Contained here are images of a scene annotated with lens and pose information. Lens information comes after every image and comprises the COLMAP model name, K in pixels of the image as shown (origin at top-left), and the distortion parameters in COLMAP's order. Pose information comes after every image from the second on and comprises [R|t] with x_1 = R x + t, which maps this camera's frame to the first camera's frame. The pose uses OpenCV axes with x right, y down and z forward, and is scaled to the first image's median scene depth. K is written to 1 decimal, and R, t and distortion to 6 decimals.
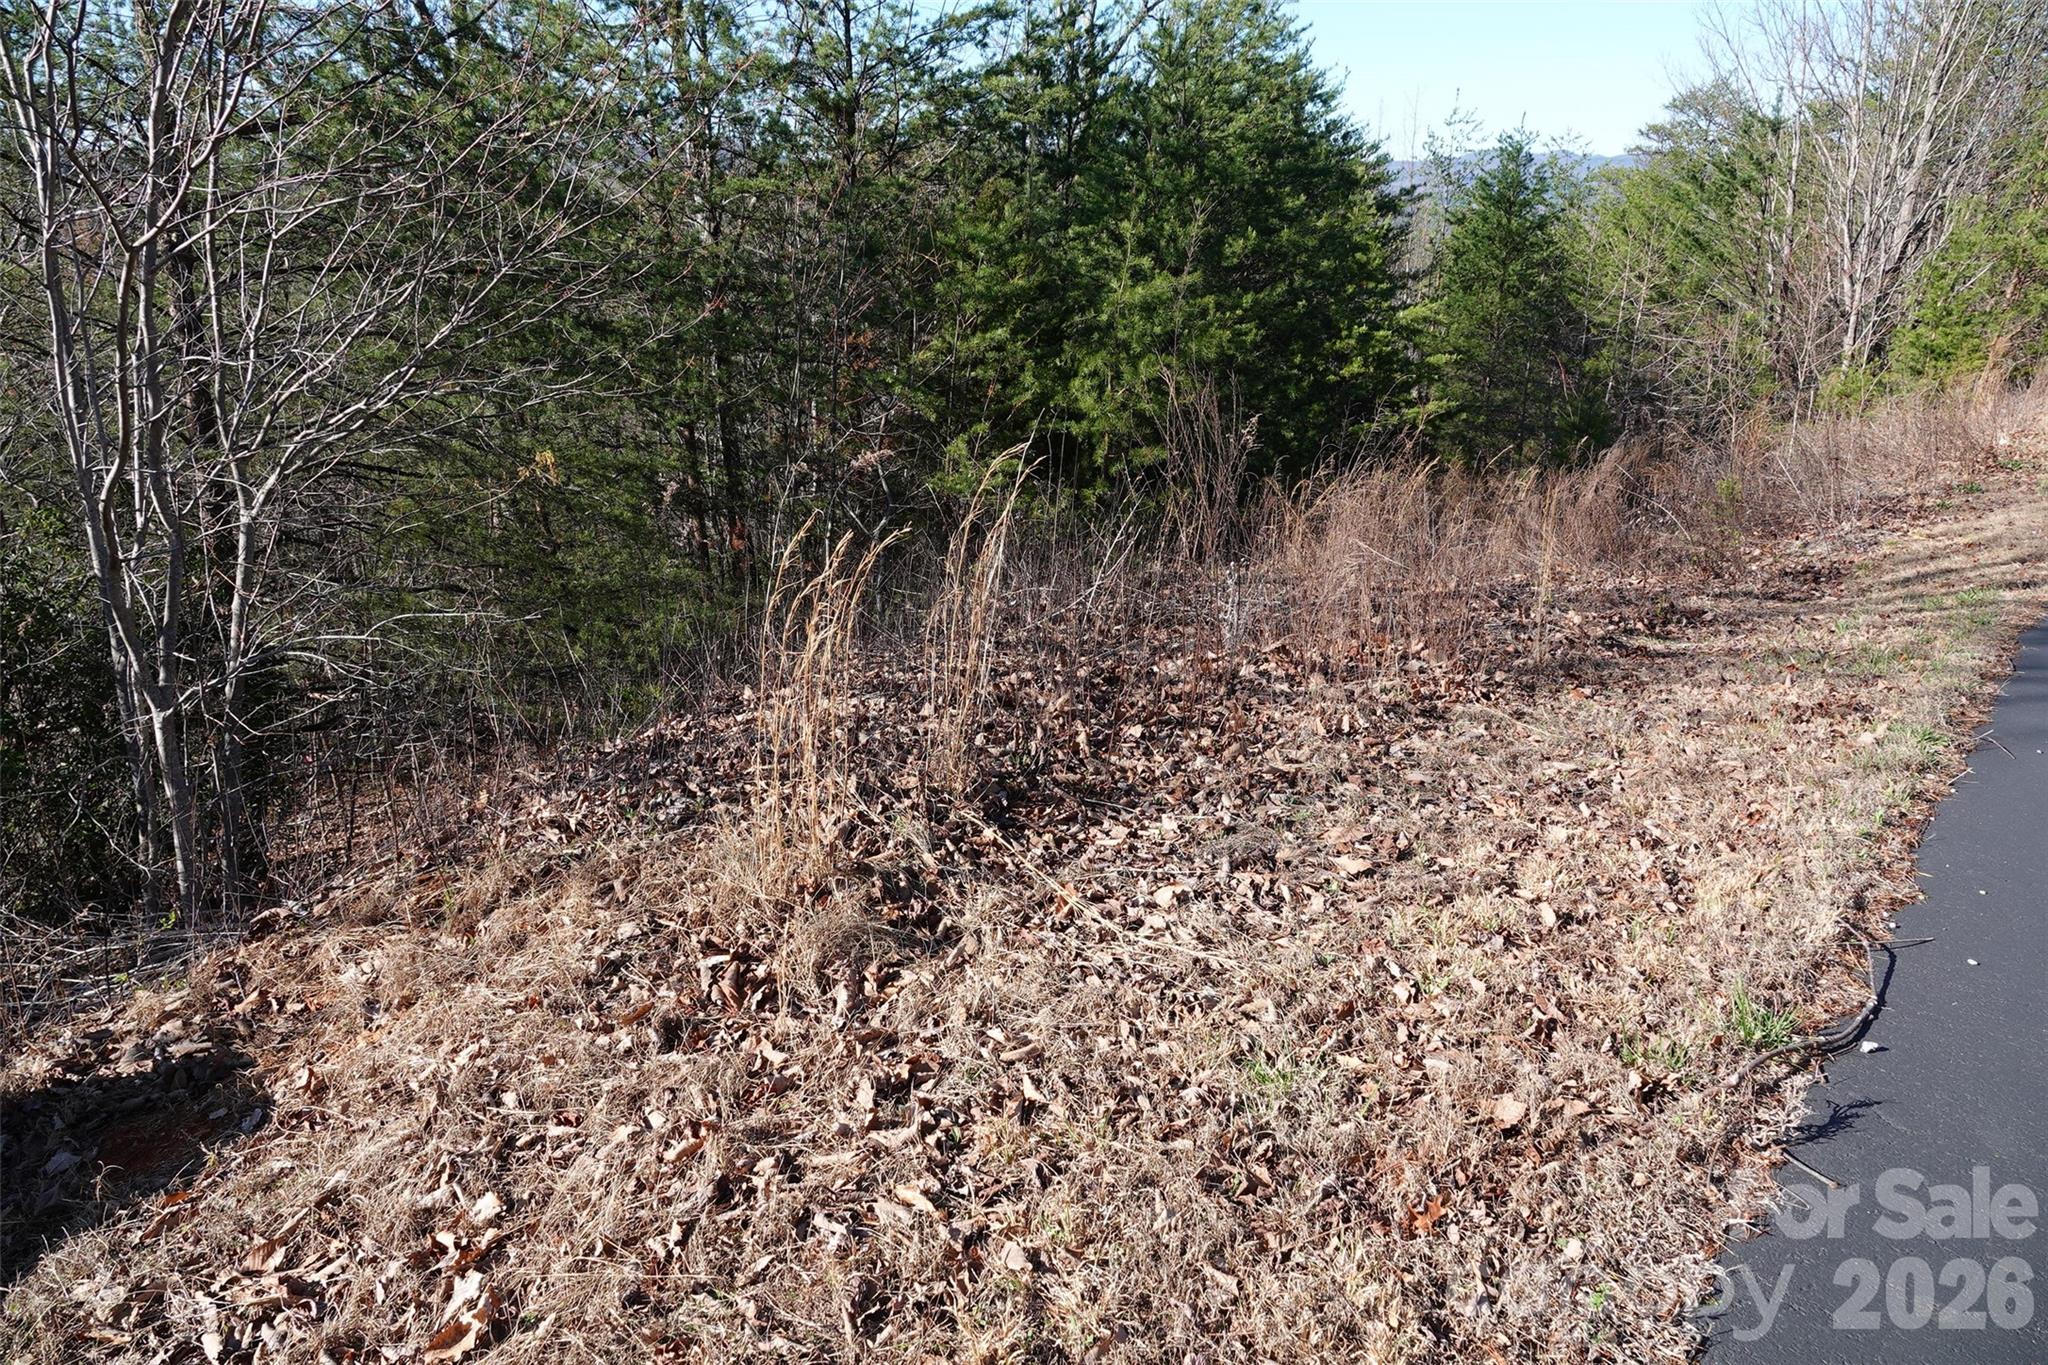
lens RADIAL K [[1407.7, 0, 1030.3], [0, 1407.7, 671.9], [0, 0, 1]] dist [-0.006742, 0.005422]
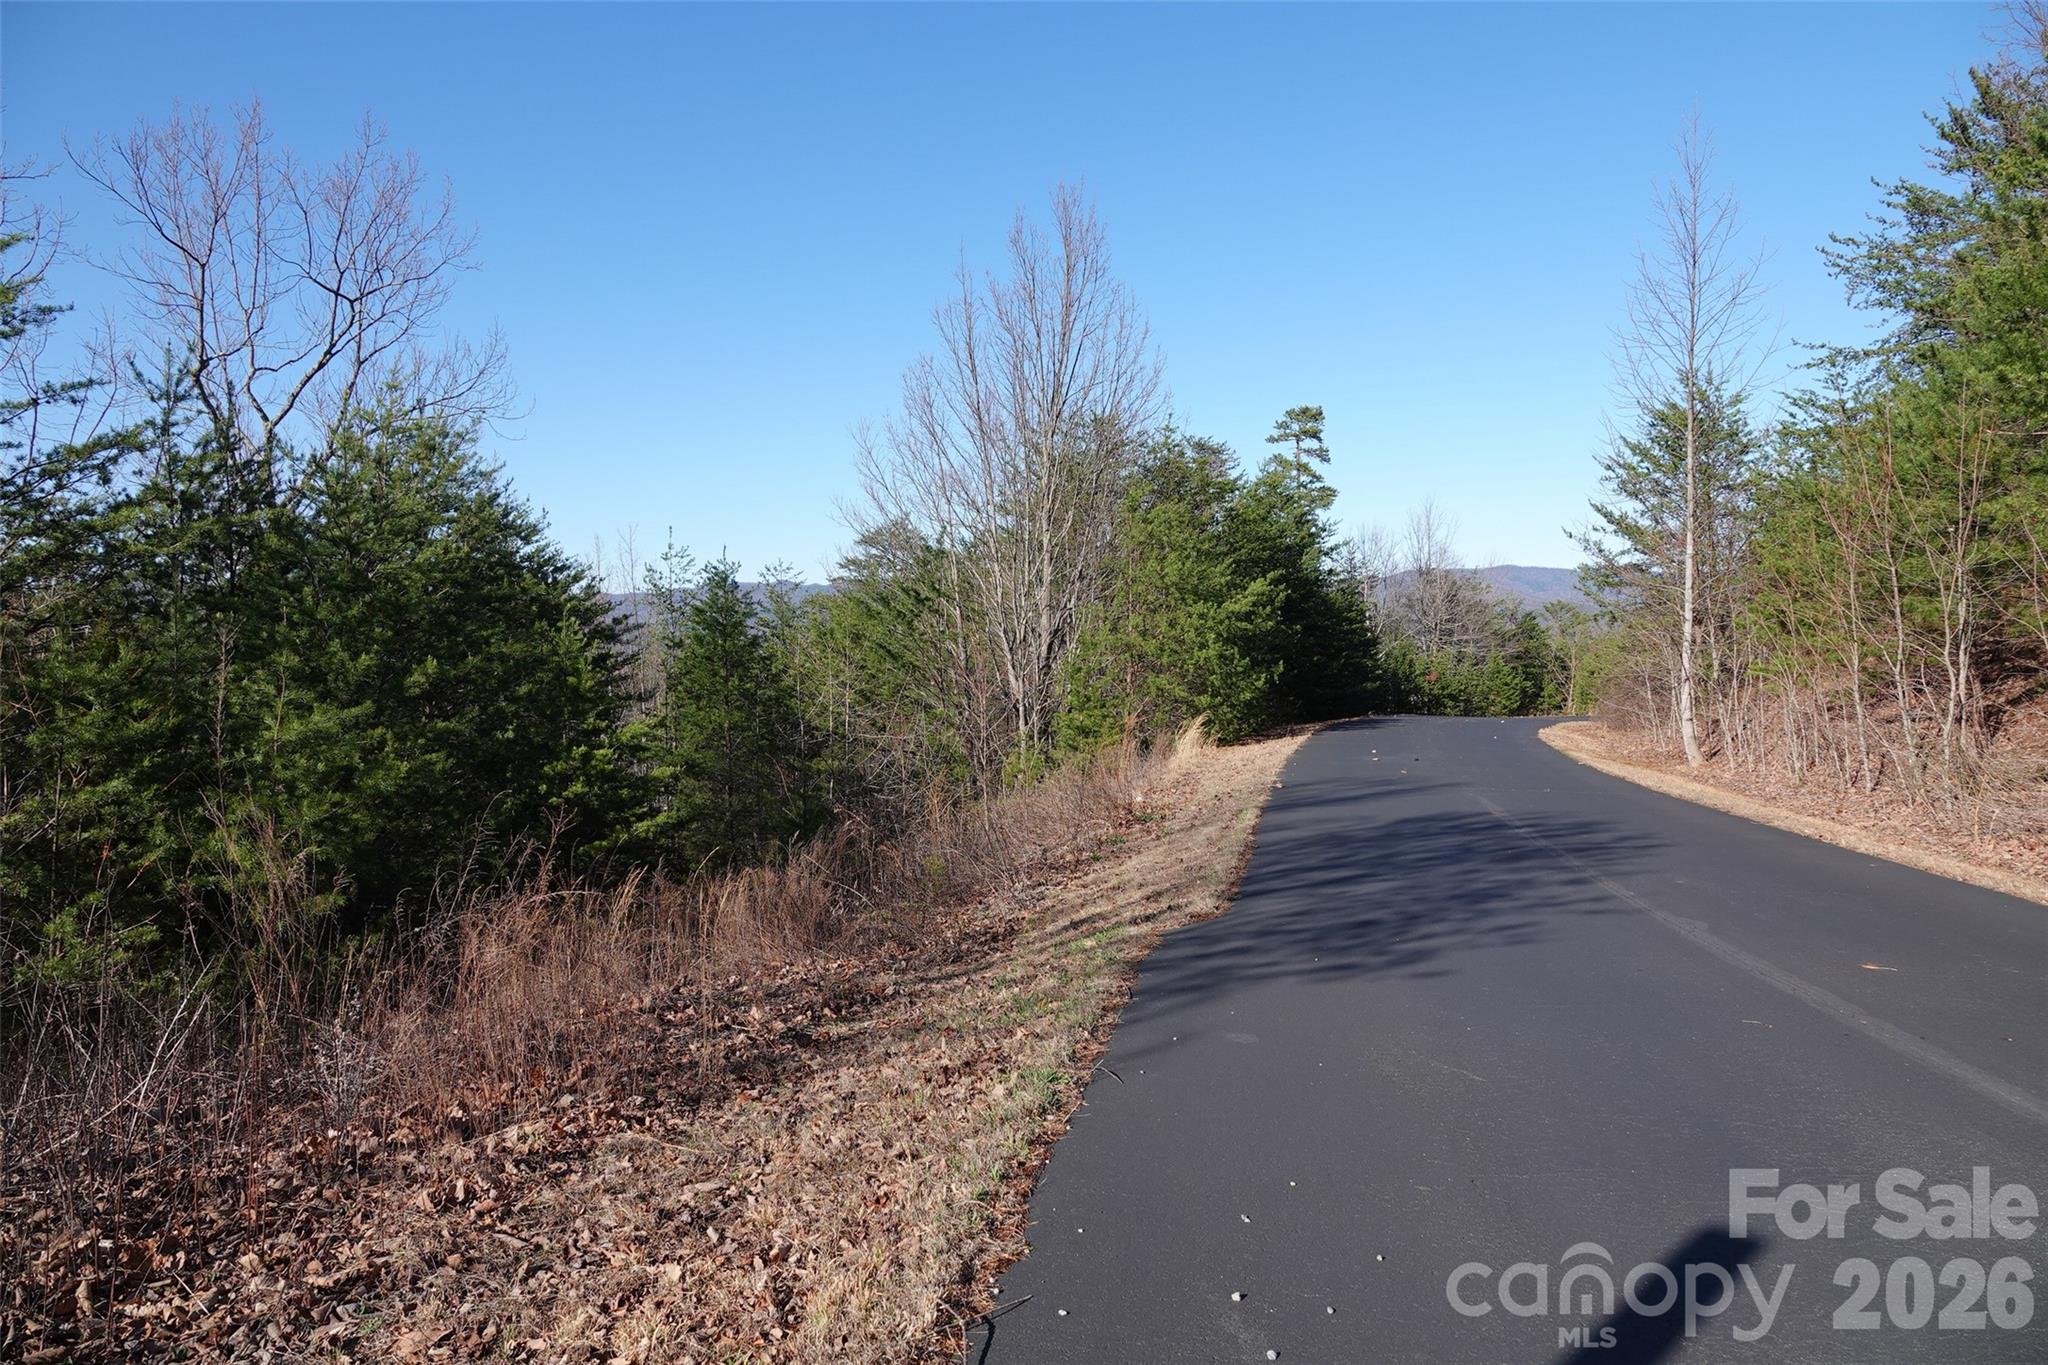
lens RADIAL K [[1407.7, 0, 1030.3], [0, 1407.7, 671.9], [0, 0, 1]] dist [-0.006742, 0.005422]
pose [[0.872387, -0.049404, 0.486313, 0.181493], [0.187640, 0.952506, -0.239839, 0.009473], [-0.451367, 0.300484, 0.840224, 0.040557]]
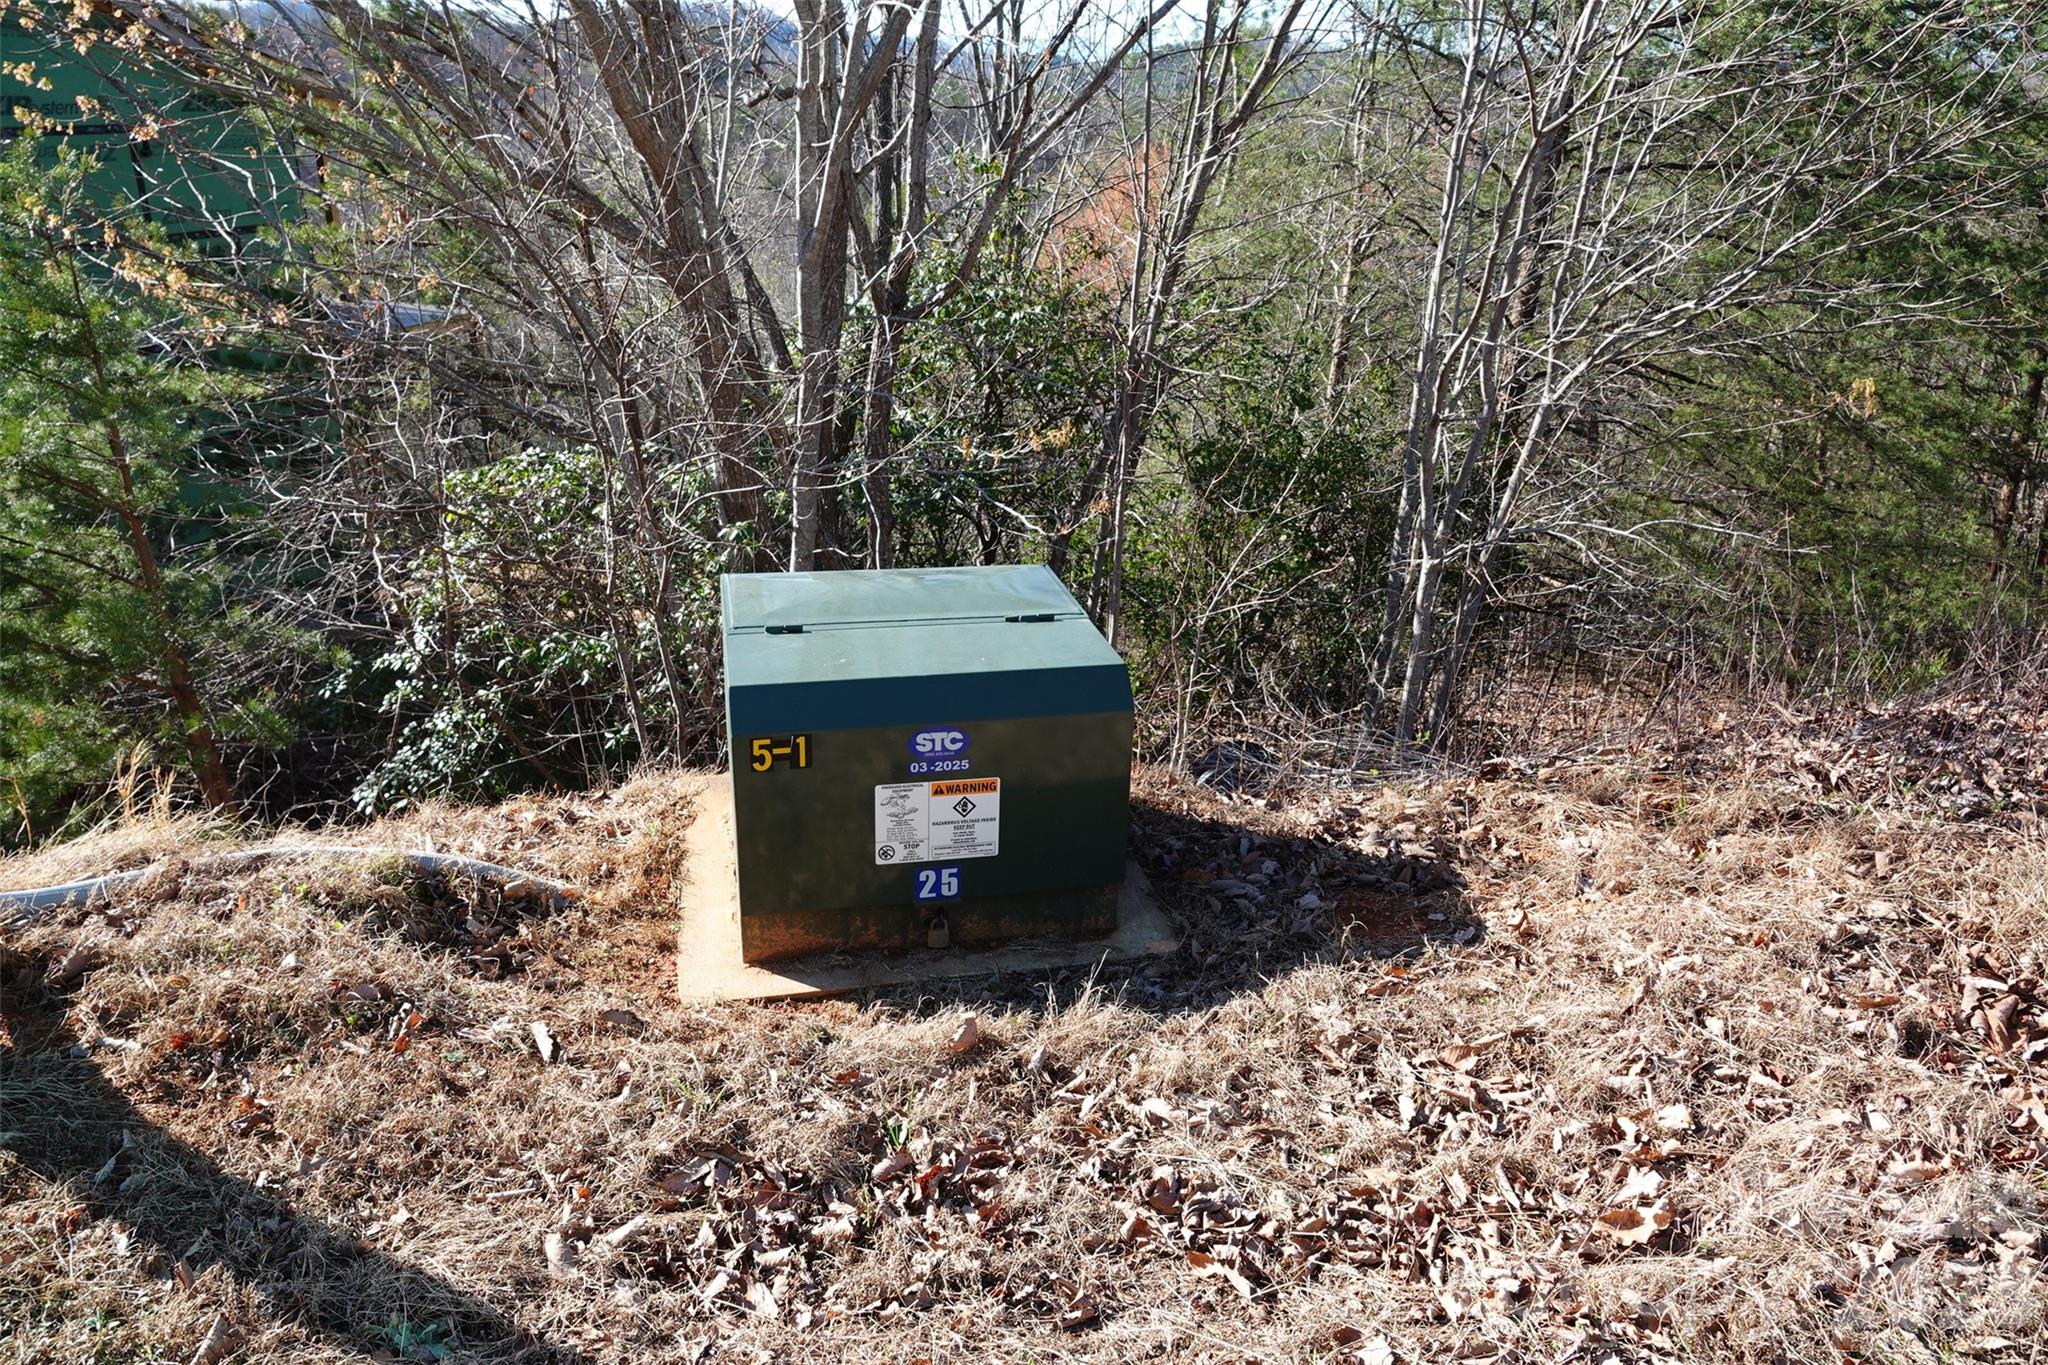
lens RADIAL K [[1407.7, 0, 1030.3], [0, 1407.7, 671.9], [0, 0, 1]] dist [-0.006742, 0.005422]
pose [[0.665014, 0.282071, -0.691515, -0.066345], [-0.240233, 0.957514, 0.159546, 0.025115], [0.707139, 0.060024, 0.704523, -0.015047]]
